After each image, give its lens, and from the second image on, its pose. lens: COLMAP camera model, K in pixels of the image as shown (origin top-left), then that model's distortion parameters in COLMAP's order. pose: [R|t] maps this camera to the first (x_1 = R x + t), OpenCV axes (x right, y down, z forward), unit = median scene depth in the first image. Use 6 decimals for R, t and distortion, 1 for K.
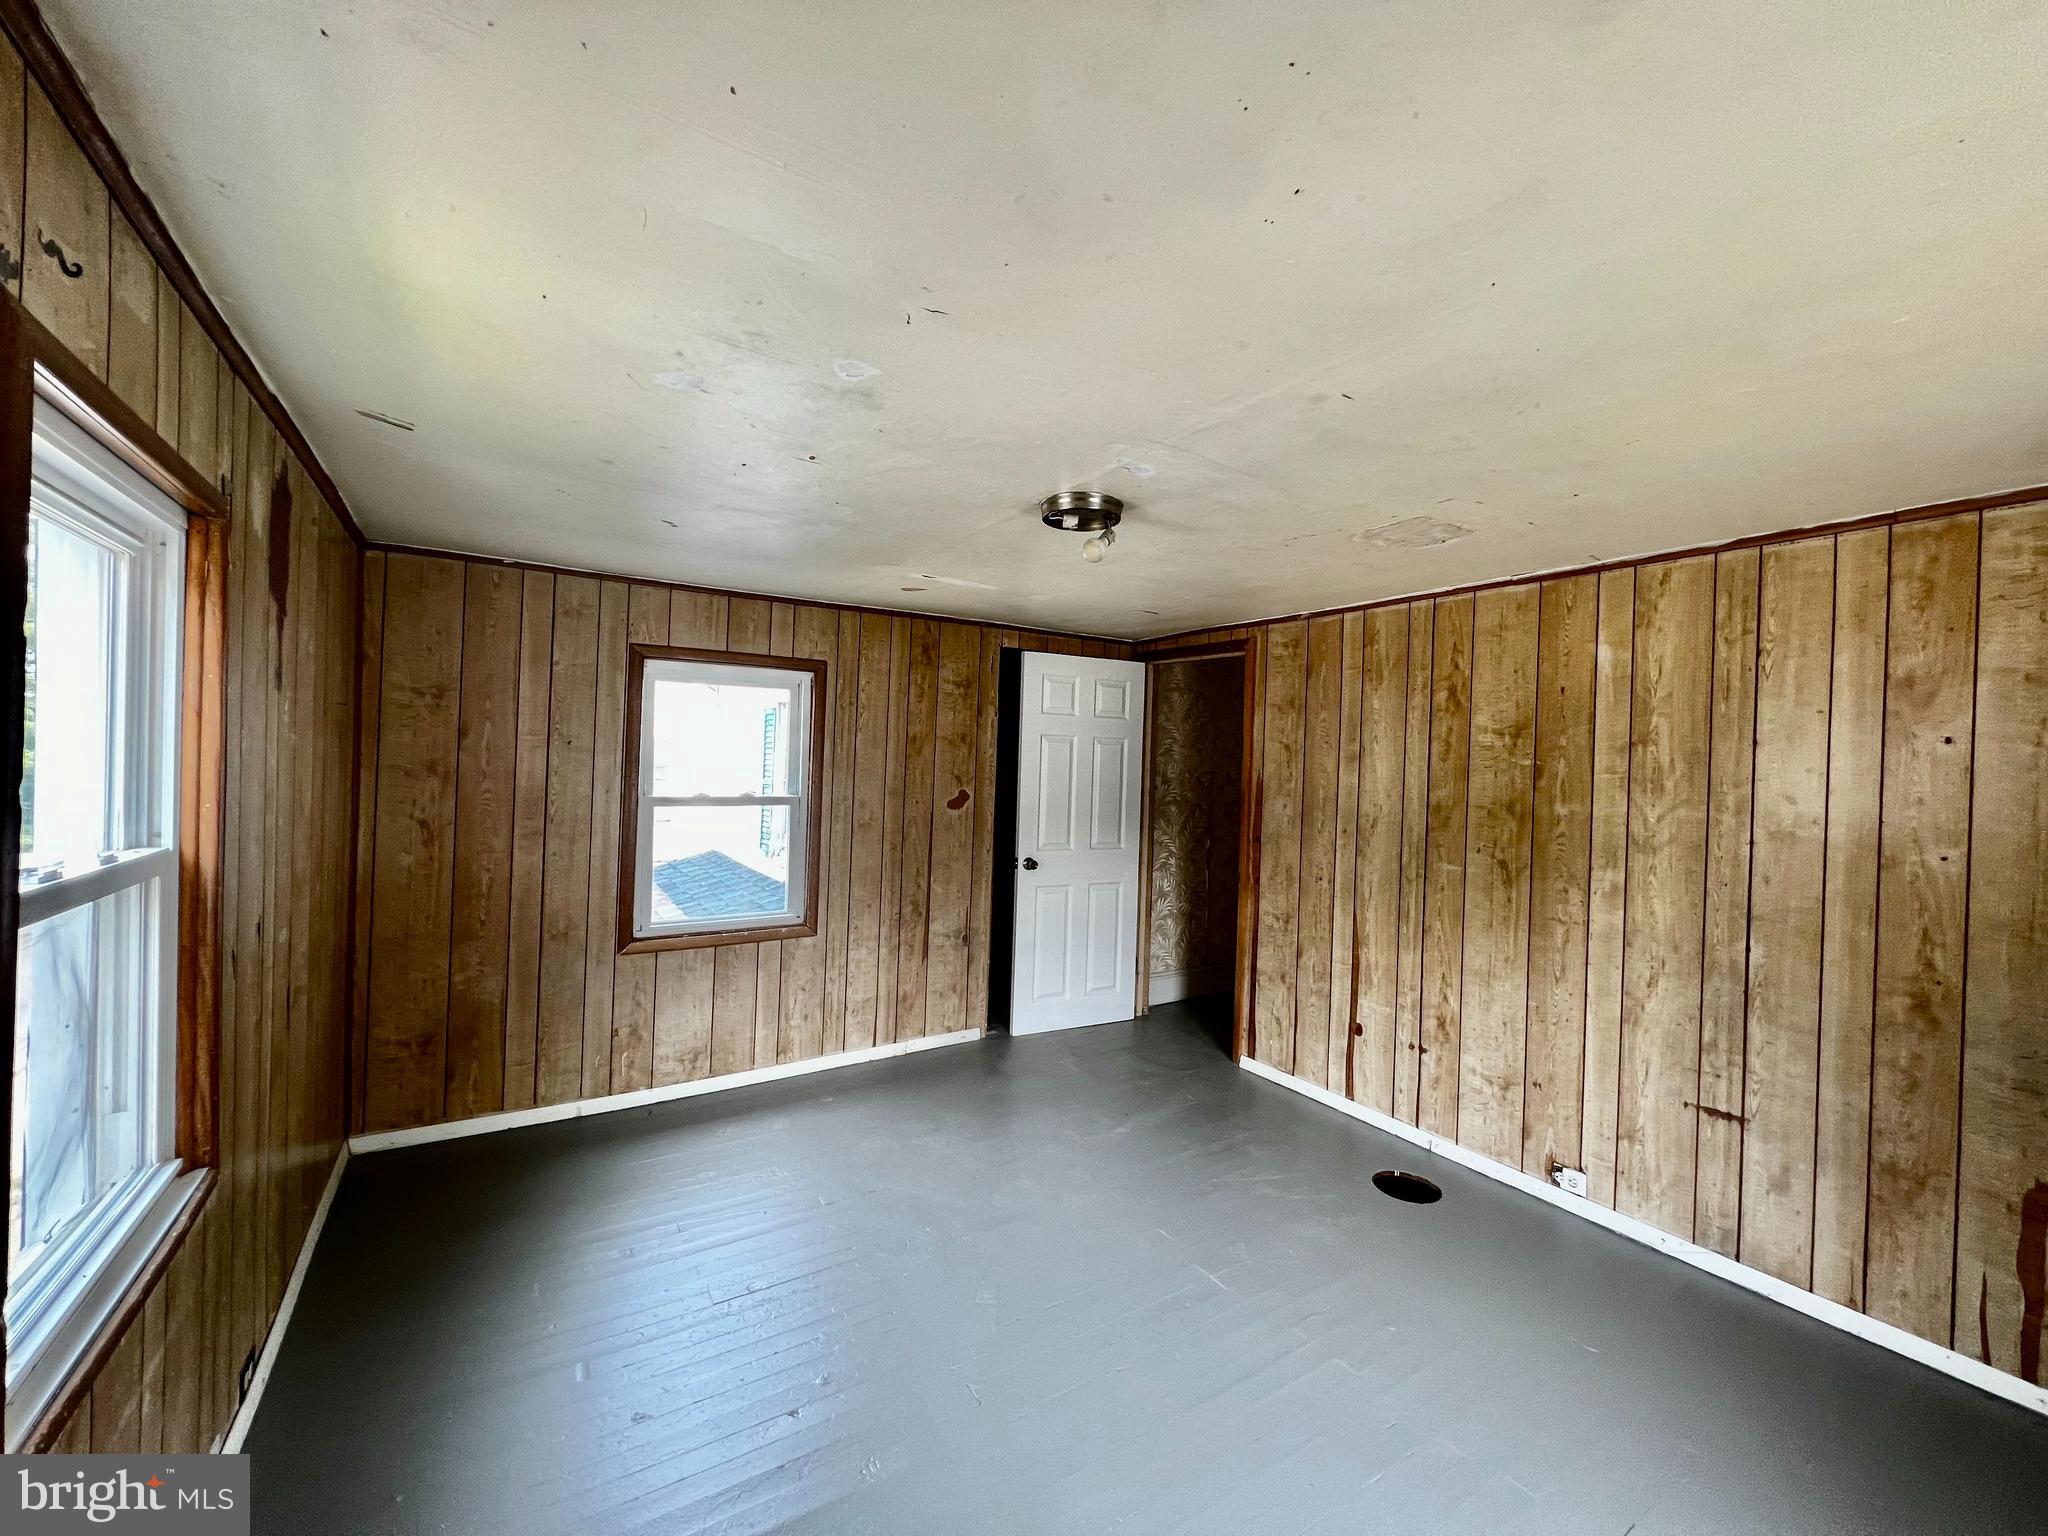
lens RADIAL K [[817.6, 0, 1021.2], [0, 817.6, 768.2], [0, 0, 1]] dist [-0.001704, 0.000576]
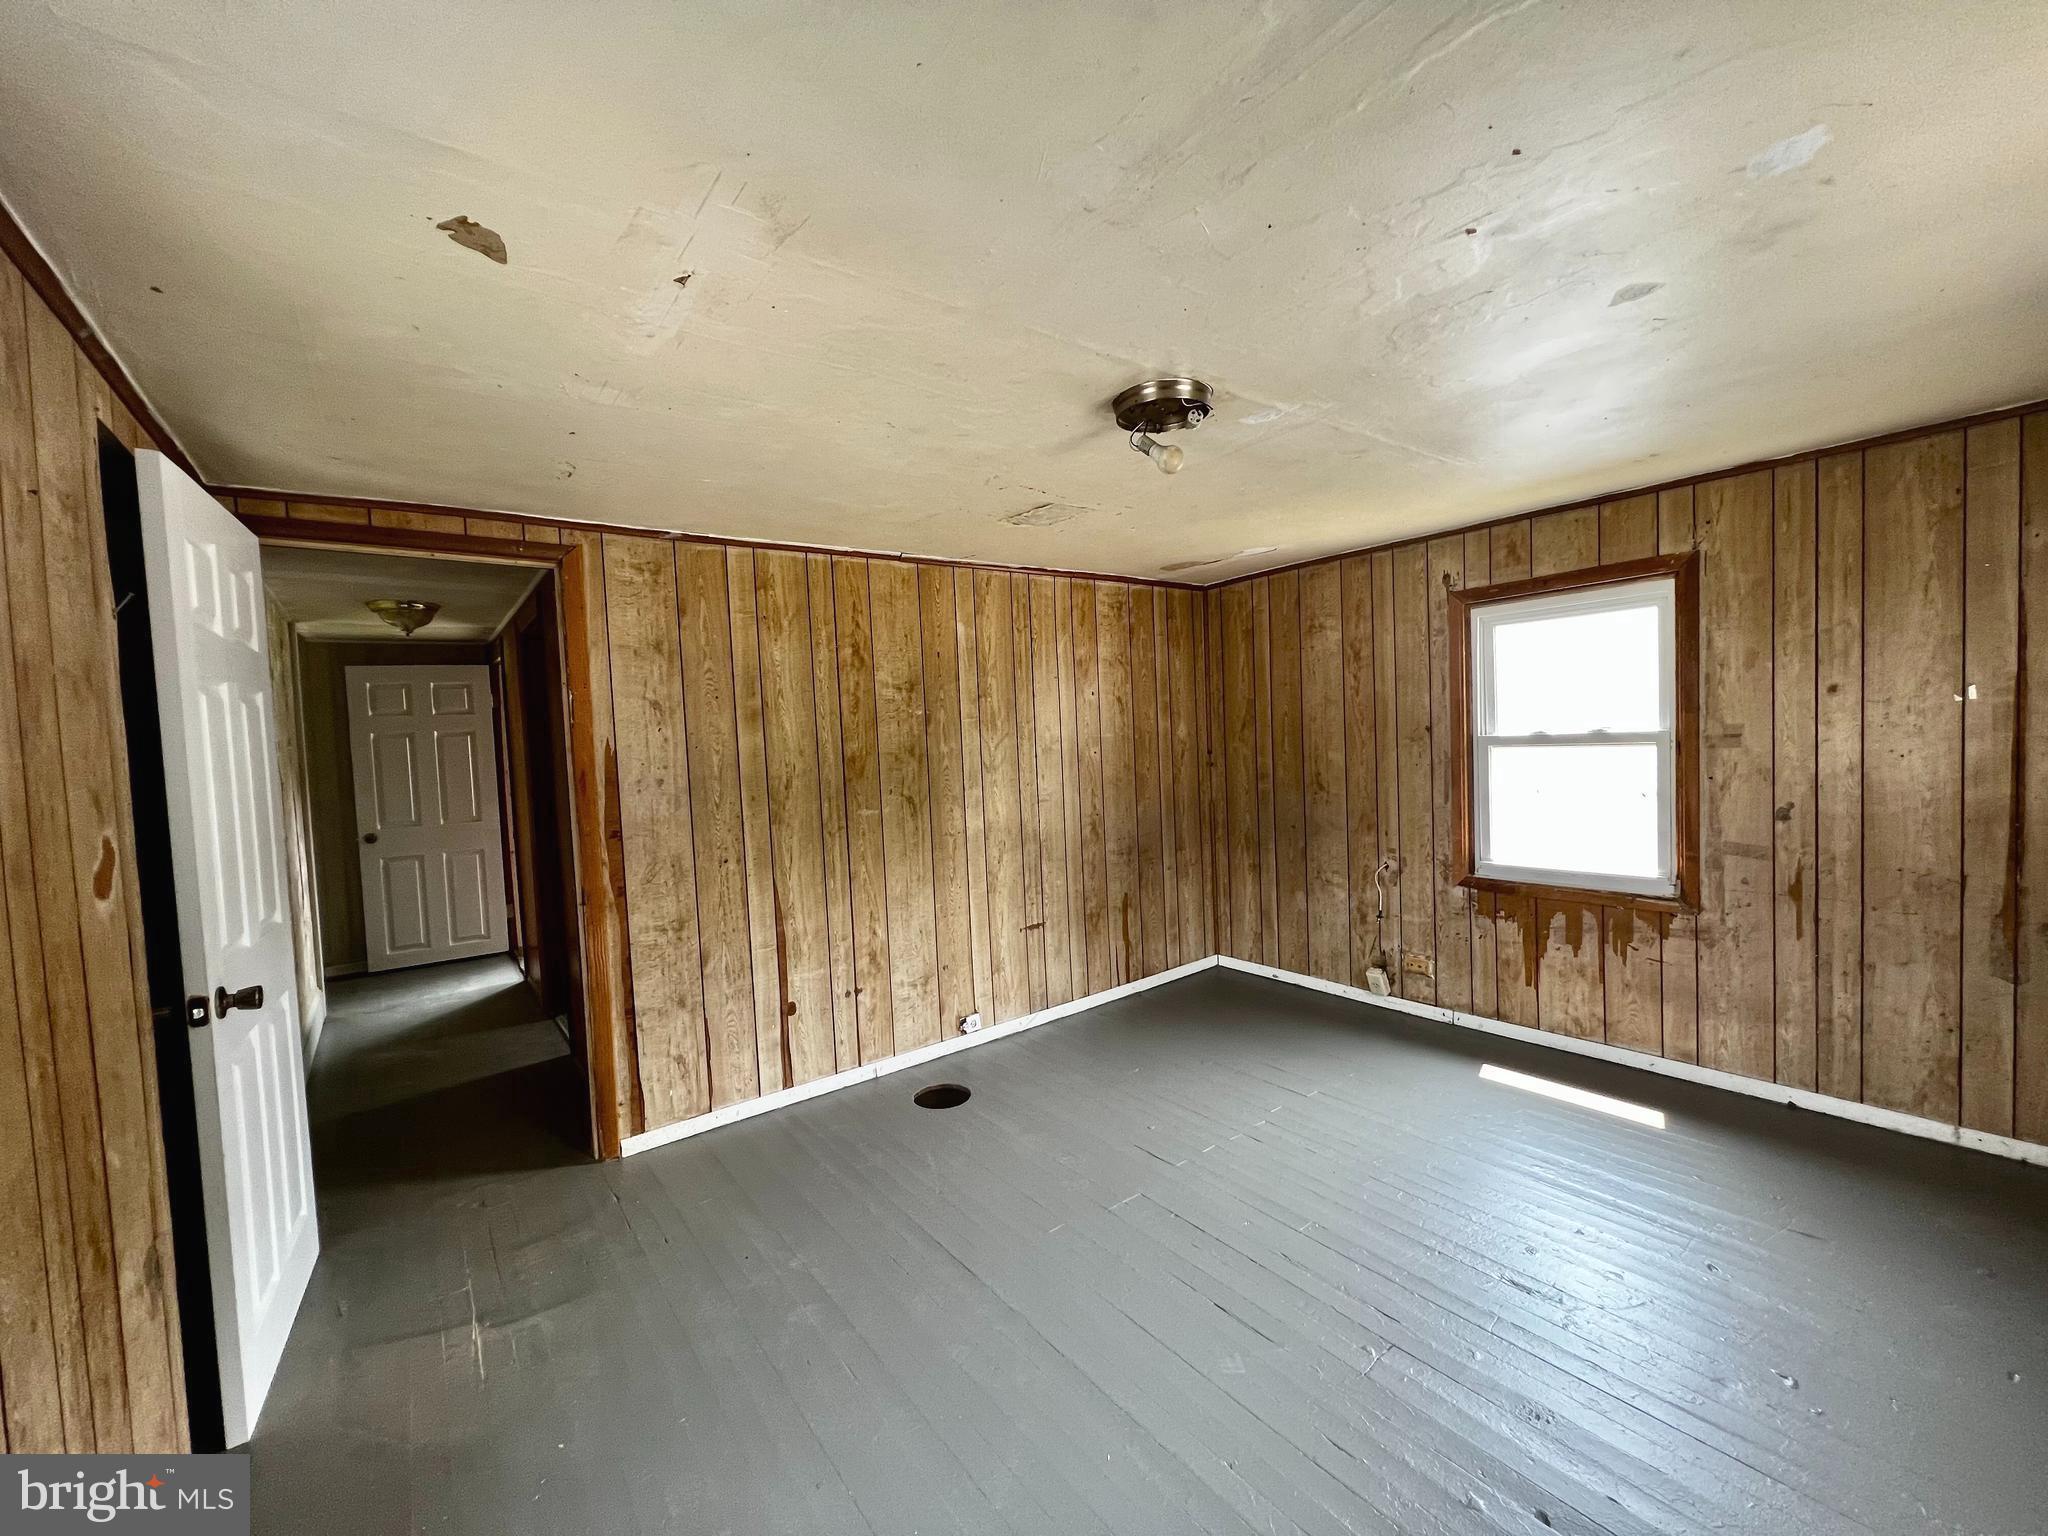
lens RADIAL K [[817.6, 0, 1021.2], [0, 817.6, 768.2], [0, 0, 1]] dist [-0.001704, 0.000576]
pose [[-0.079537, -0.070130, 0.994362, -0.573454], [0.053242, 0.995799, 0.074490, -0.006583], [-0.995409, 0.058867, -0.075469, 0.899135]]
